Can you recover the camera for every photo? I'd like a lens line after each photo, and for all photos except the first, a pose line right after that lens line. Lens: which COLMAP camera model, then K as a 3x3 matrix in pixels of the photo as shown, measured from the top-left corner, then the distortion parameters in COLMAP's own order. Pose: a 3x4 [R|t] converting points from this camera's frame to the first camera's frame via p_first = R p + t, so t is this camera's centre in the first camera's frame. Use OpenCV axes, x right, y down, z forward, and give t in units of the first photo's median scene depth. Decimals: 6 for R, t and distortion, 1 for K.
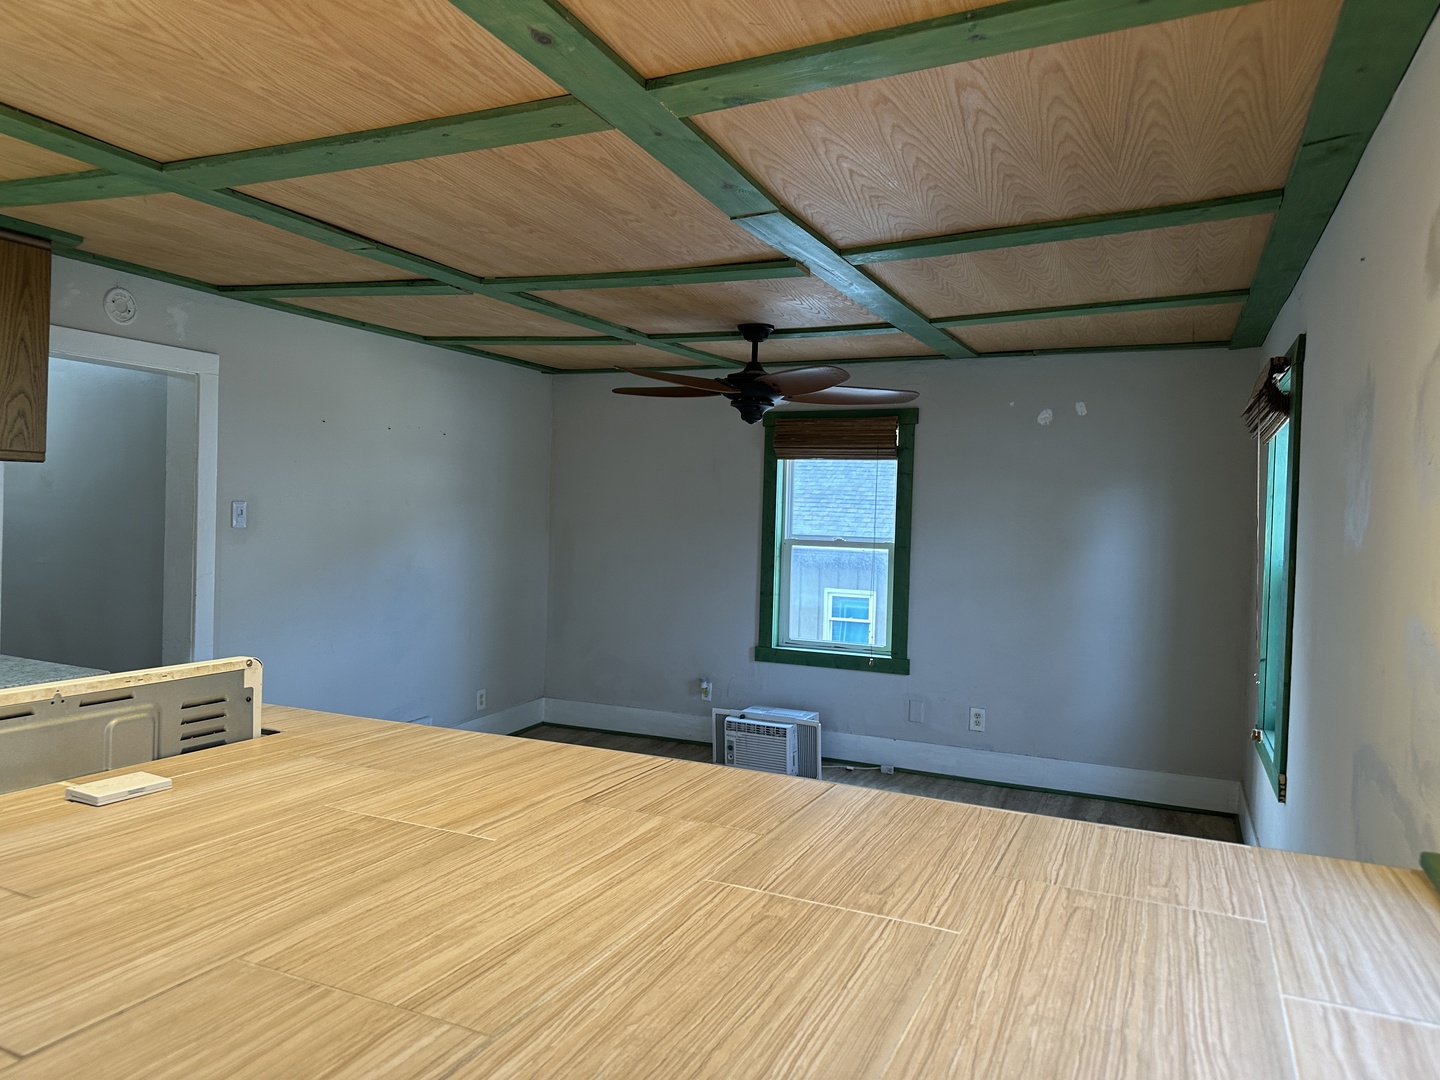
lens RADIAL K [[1014.2, 0, 677.1], [0, 1014.2, 535.4], [0, 0, 1]] dist [0.002764, -0.003961]
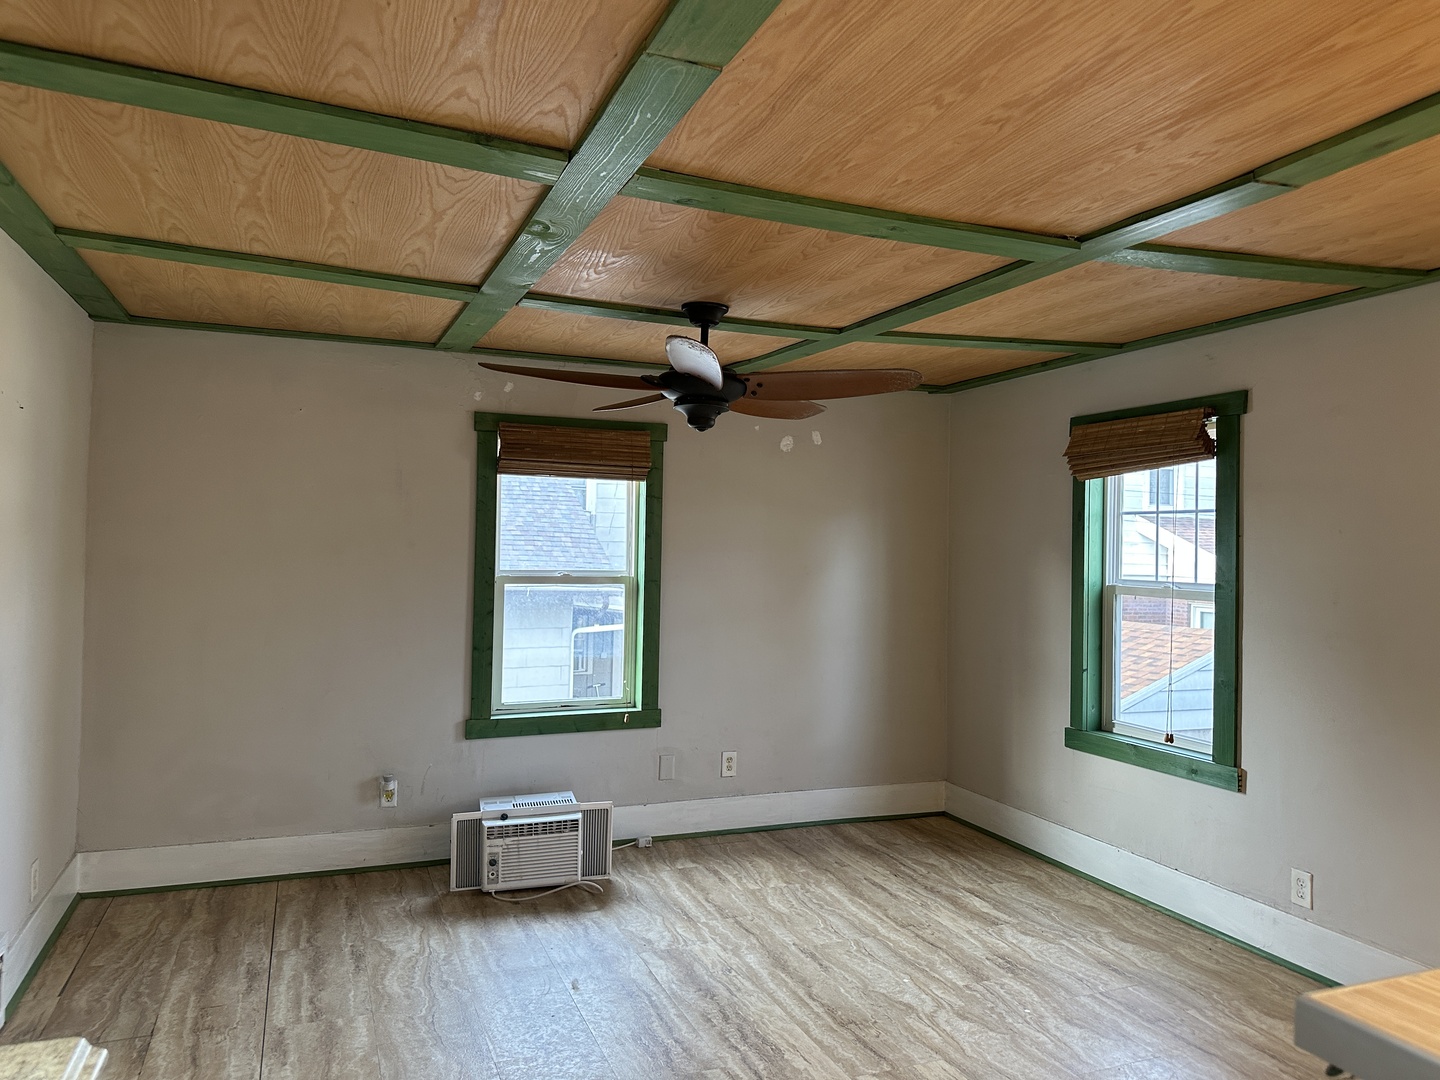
lens RADIAL K [[1021.5, 0, 726.0], [0, 1021.5, 535.8], [0, 0, 1]] dist [0.160460, -0.198399]
pose [[0.663183, -0.006881, 0.748425, -1.030937], [0.020229, 0.999757, -0.008733, -0.047731], [-0.748184, 0.020931, 0.663161, 0.942235]]
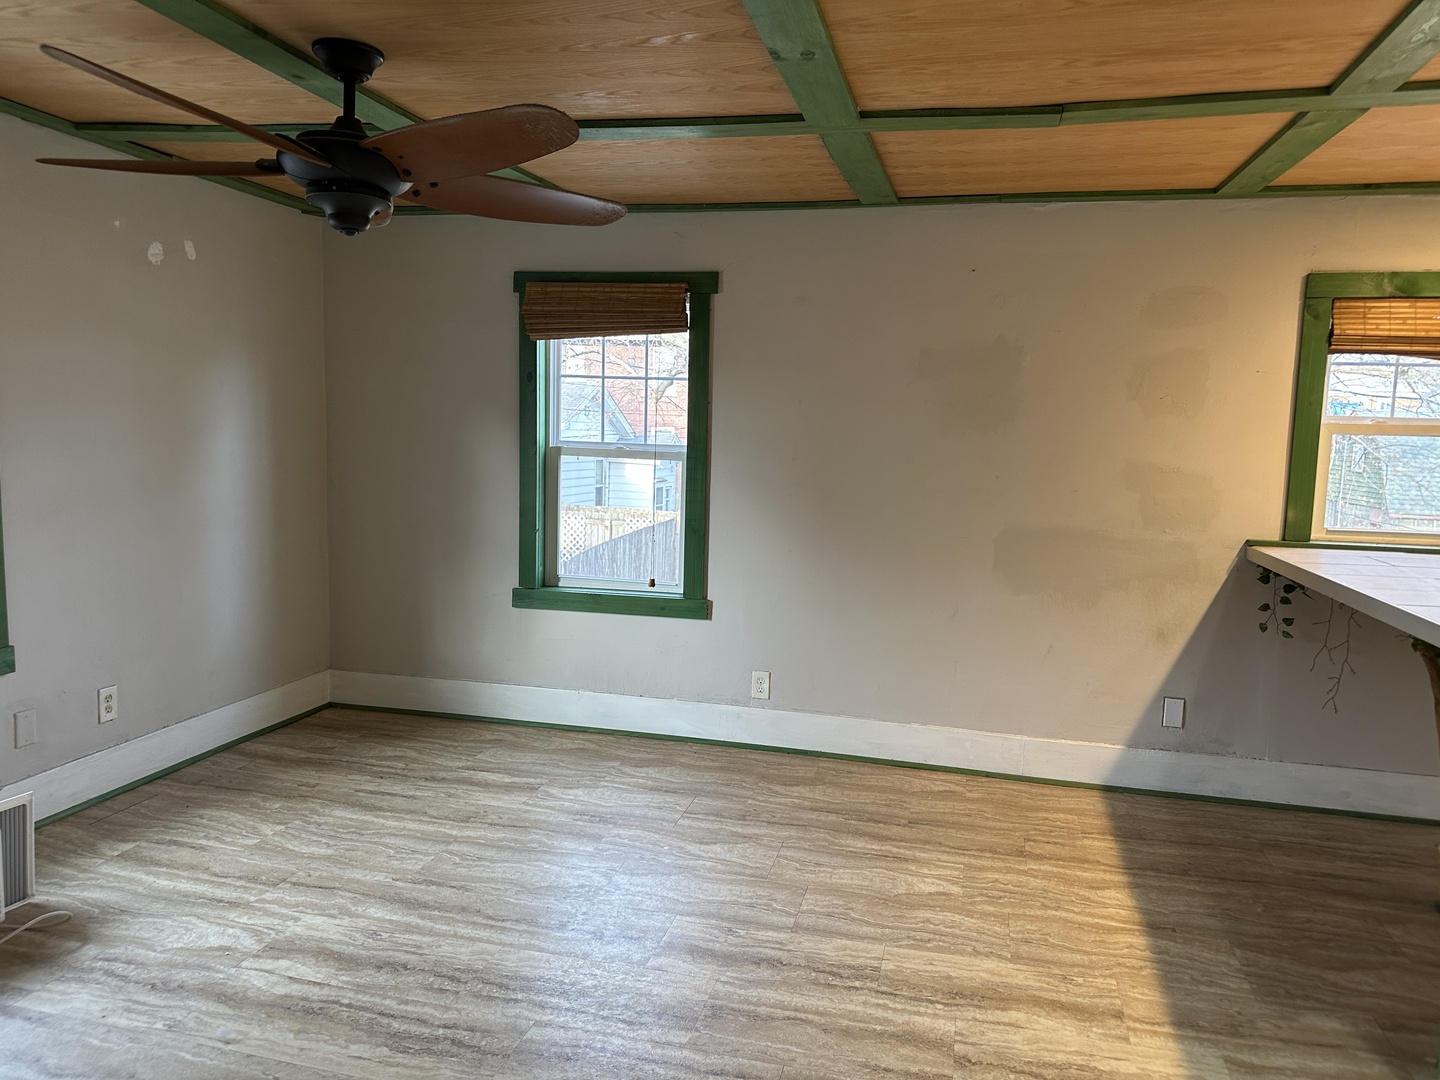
lens RADIAL K [[1013.5, 0, 720.0], [0, 1013.5, 540.0], [0, 0, 1]] dist [0.048030, -0.055355]
pose [[-0.215434, -0.138441, 0.966655, -1.078891], [-0.005766, 0.990063, 0.140508, -0.056445], [-0.976501, 0.024697, -0.214091, 1.886587]]
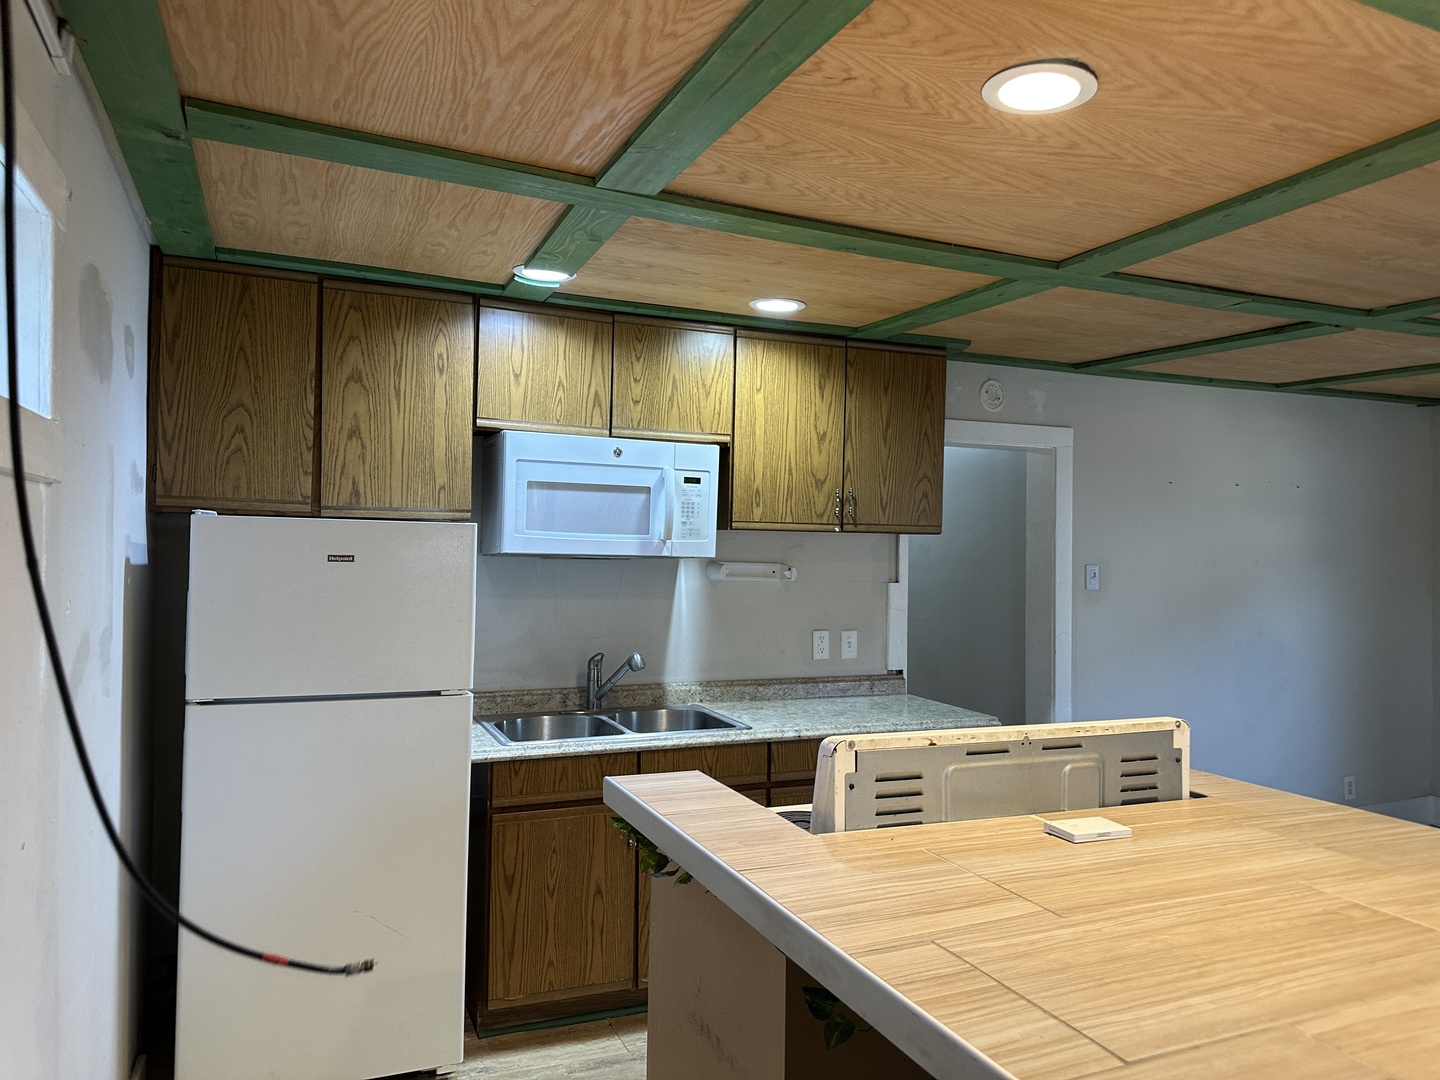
lens RADIAL K [[1000.8, 0, 735.4], [0, 1000.8, 540.1], [0, 0, 1]] dist [0.079658, -0.054535]
pose [[0.767398, -0.030996, -0.640422, -0.094921], [-0.004676, 0.998534, -0.053931, -0.002281], [0.641154, 0.044381, 0.766128, -0.076213]]
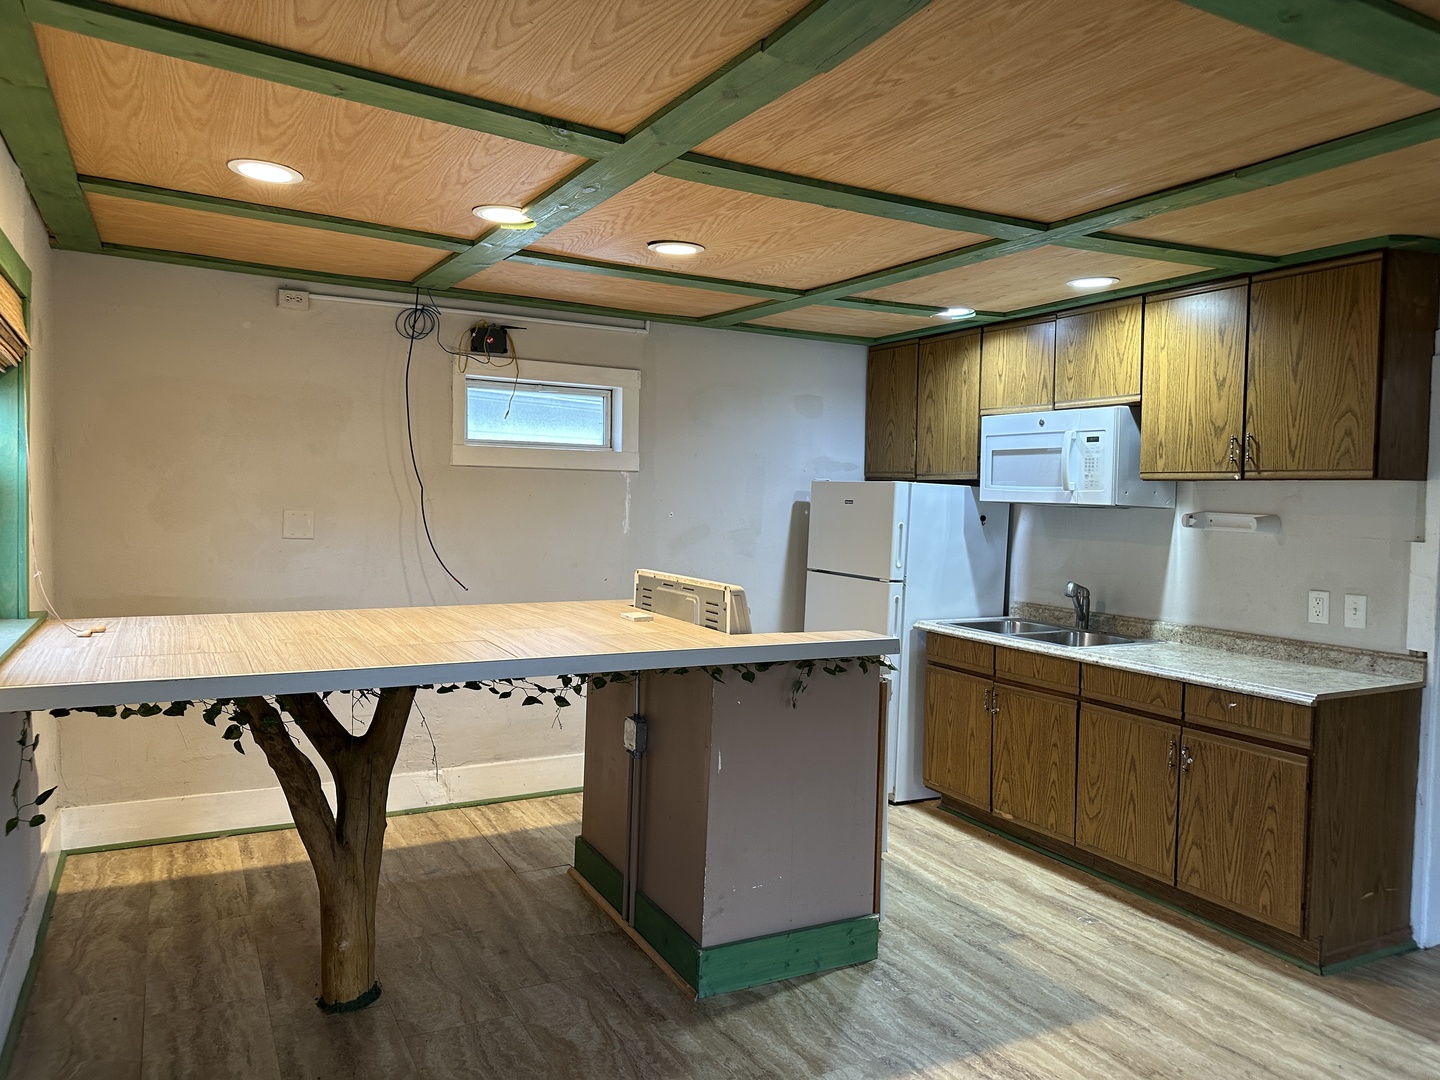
lens RADIAL K [[1013.5, 0, 720.0], [0, 1013.5, 540.0], [0, 0, 1]] dist [0.048030, -0.055355]
pose [[-0.569862, -0.012337, -0.821648, 0.832060], [-0.065271, 0.997408, 0.030294, -0.006901], [0.819144, 0.070893, -0.569190, 1.679524]]
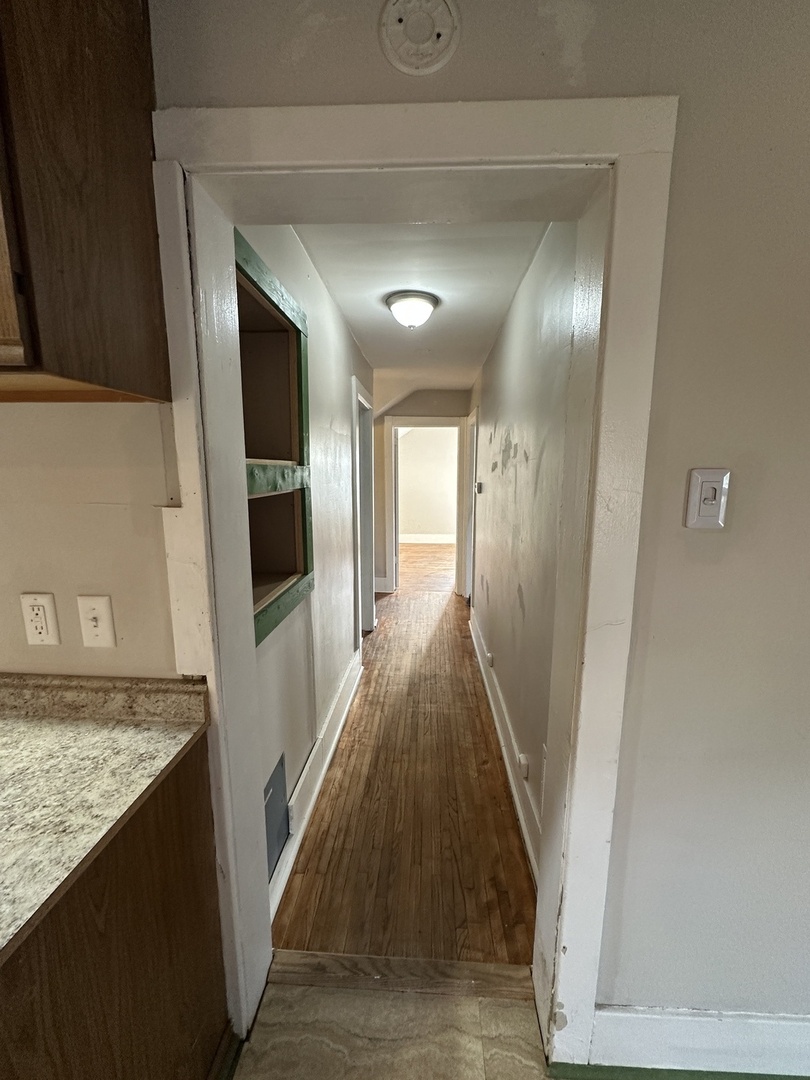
lens RADIAL K [[435.5, 0, 405.0], [0, 435.5, 540.0], [0, 0, 1]] dist [0.000738, 0.000146]
pose [[0.404312, 0.117980, -0.906980, -0.655336], [-0.017526, 0.992463, 0.121287, -0.050433], [0.914453, -0.033142, 0.403332, 1.697693]]
